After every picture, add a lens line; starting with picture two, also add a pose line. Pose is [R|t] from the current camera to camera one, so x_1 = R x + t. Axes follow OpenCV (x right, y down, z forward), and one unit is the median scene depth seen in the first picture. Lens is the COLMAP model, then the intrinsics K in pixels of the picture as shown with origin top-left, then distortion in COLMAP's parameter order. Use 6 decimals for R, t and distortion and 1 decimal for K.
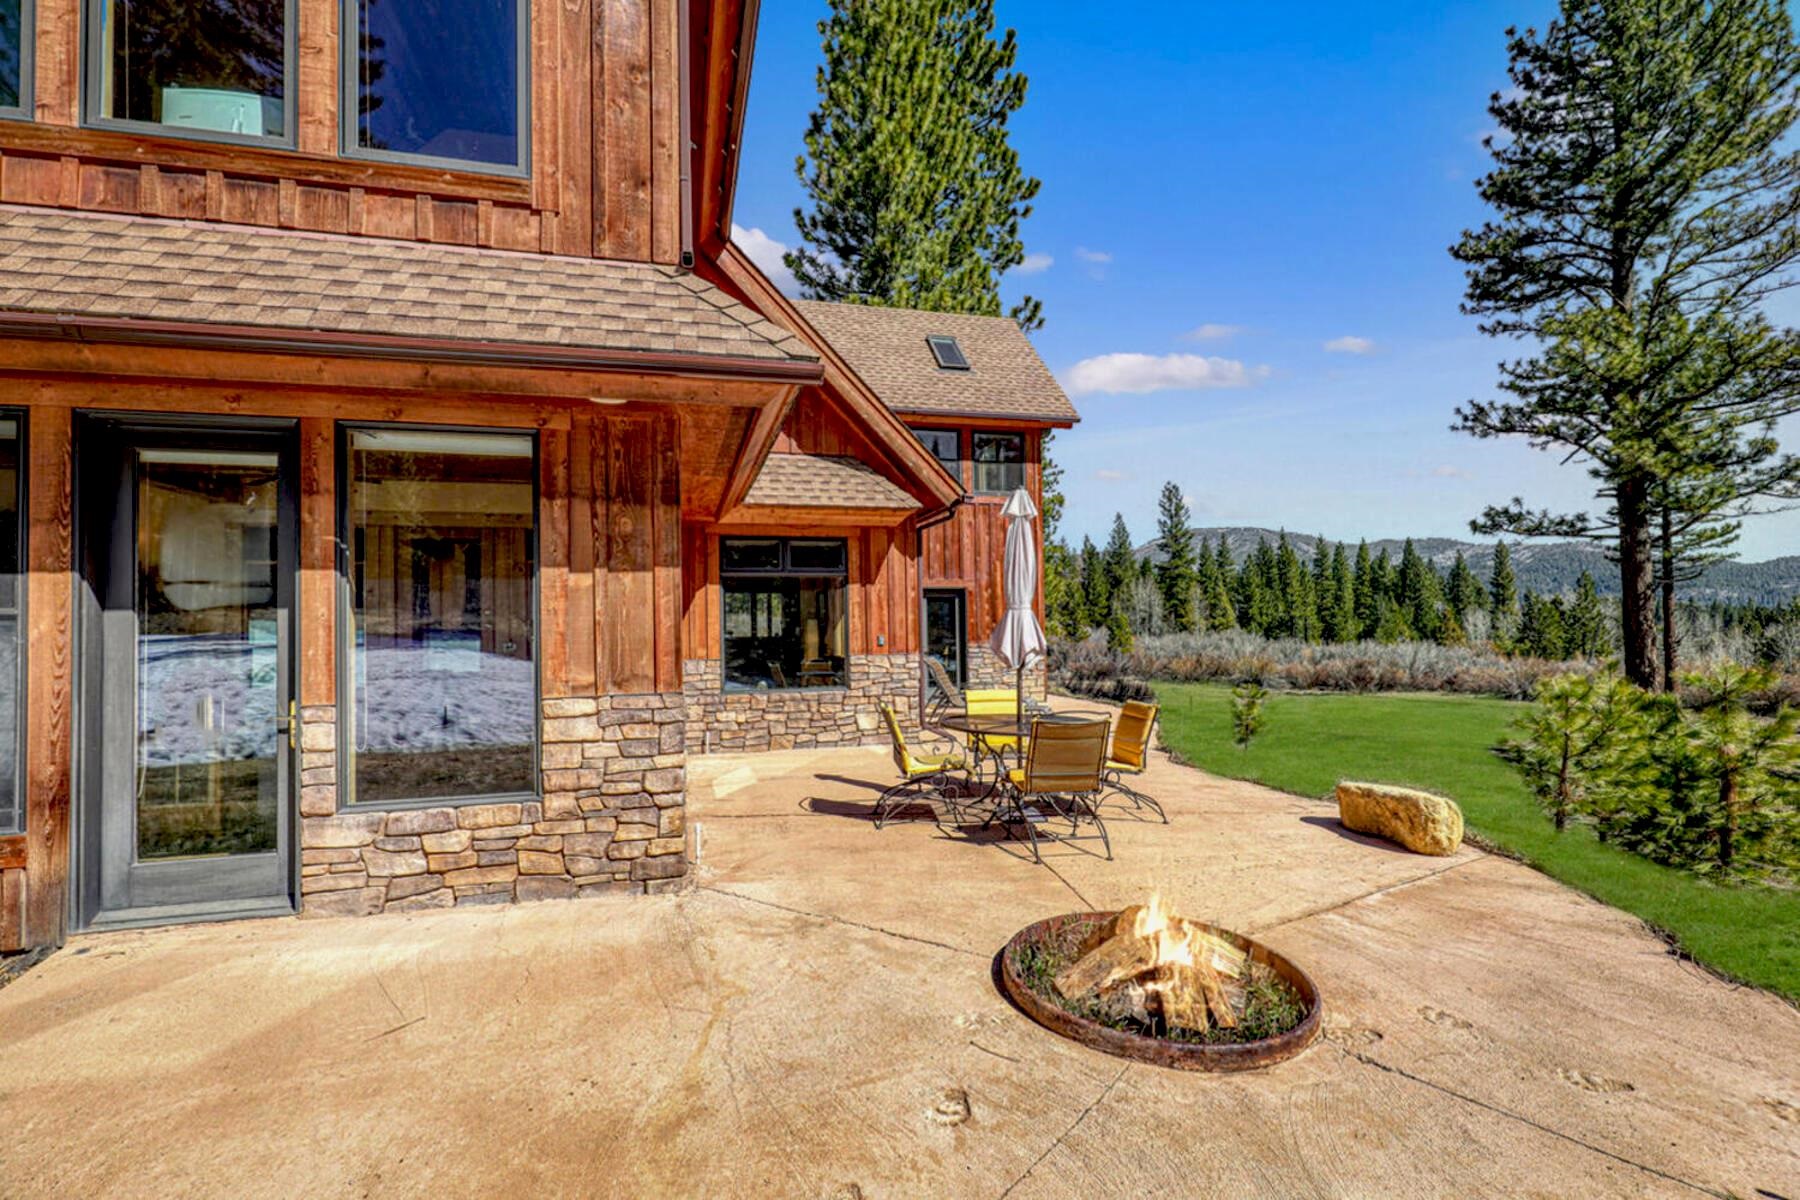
lens RADIAL K [[806.2, 0, 900.0], [0, 806.2, 600.0], [0, 0, 1]] dist [0.016139, -0.000071]
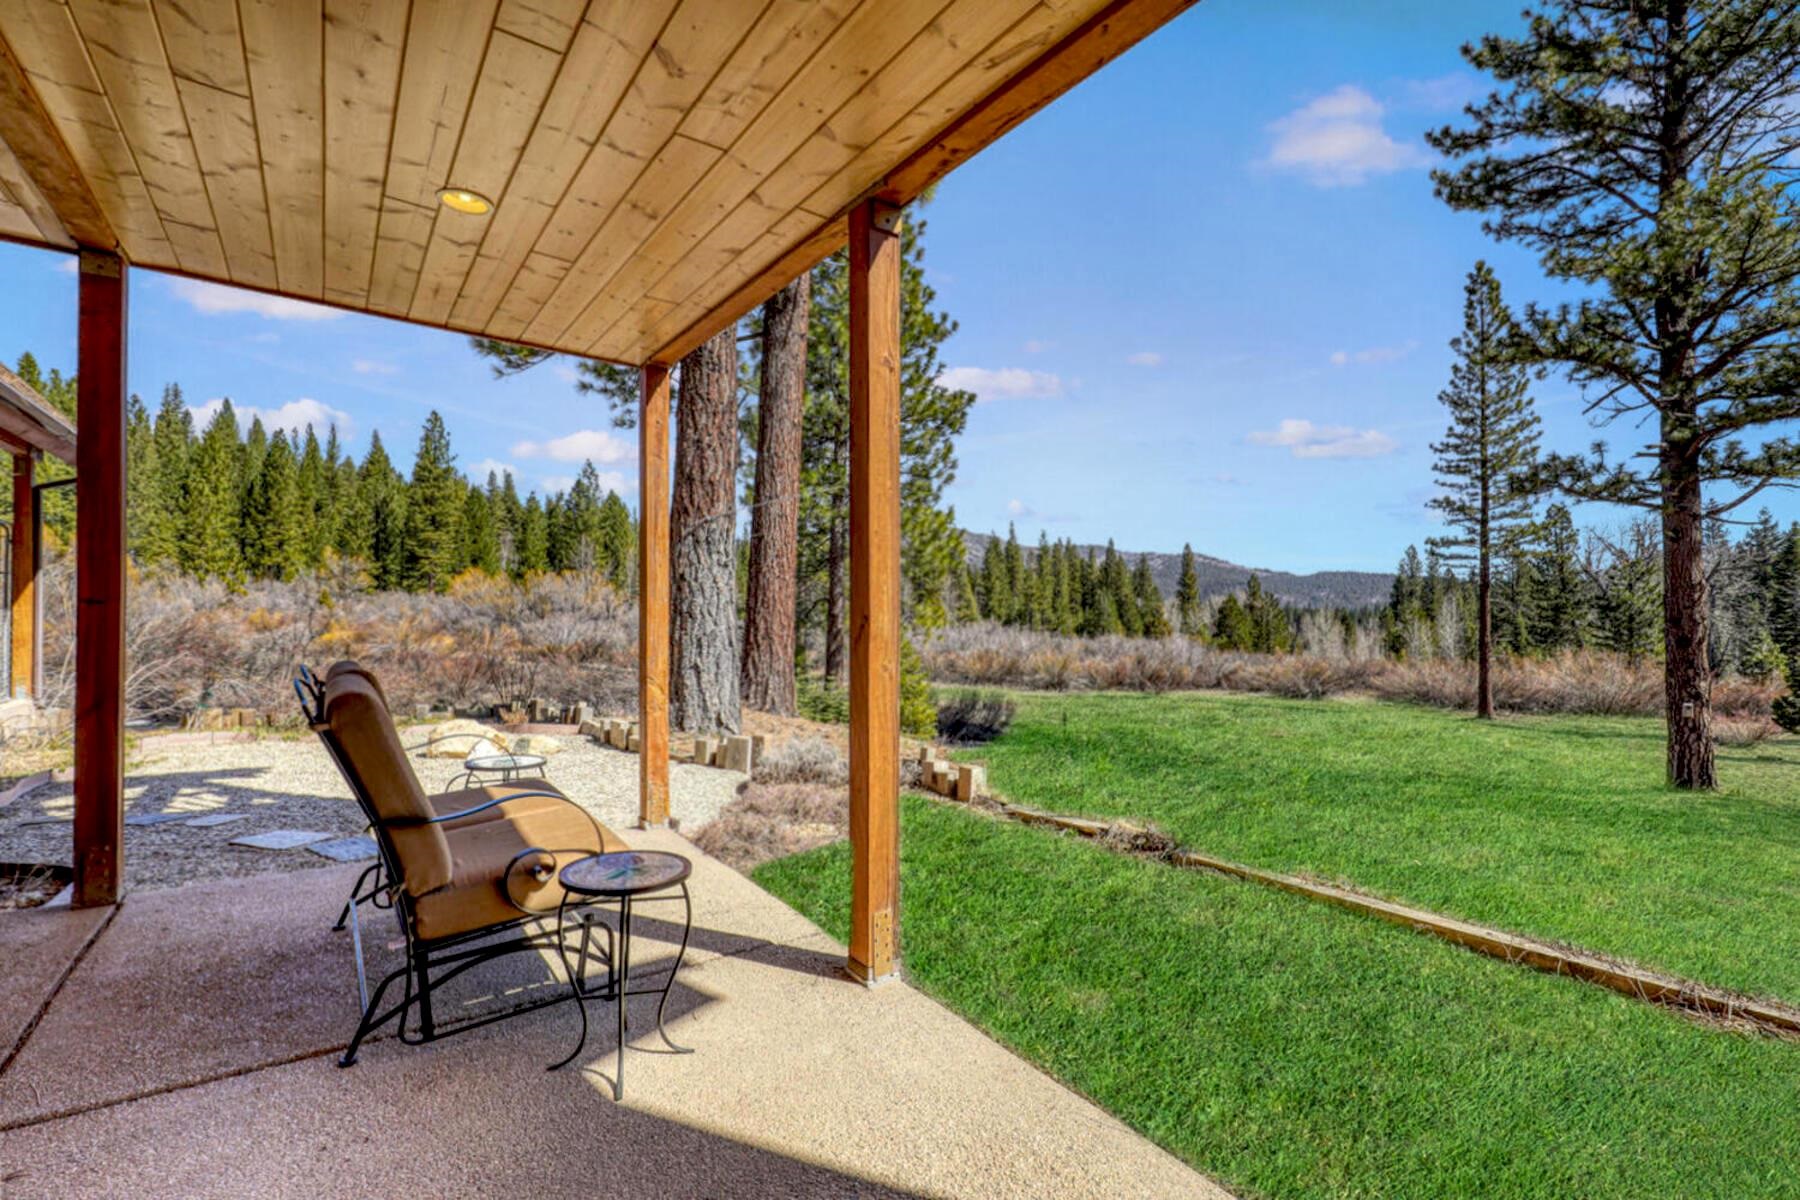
lens RADIAL K [[806.2, 0, 900.0], [0, 806.2, 600.0], [0, 0, 1]] dist [0.016139, -0.000071]
pose [[0.937943, 0.023161, 0.346014, -0.016984], [-0.027785, 0.999579, 0.008408, 0.006956], [-0.345673, -0.017500, 0.938192, 0.173325]]
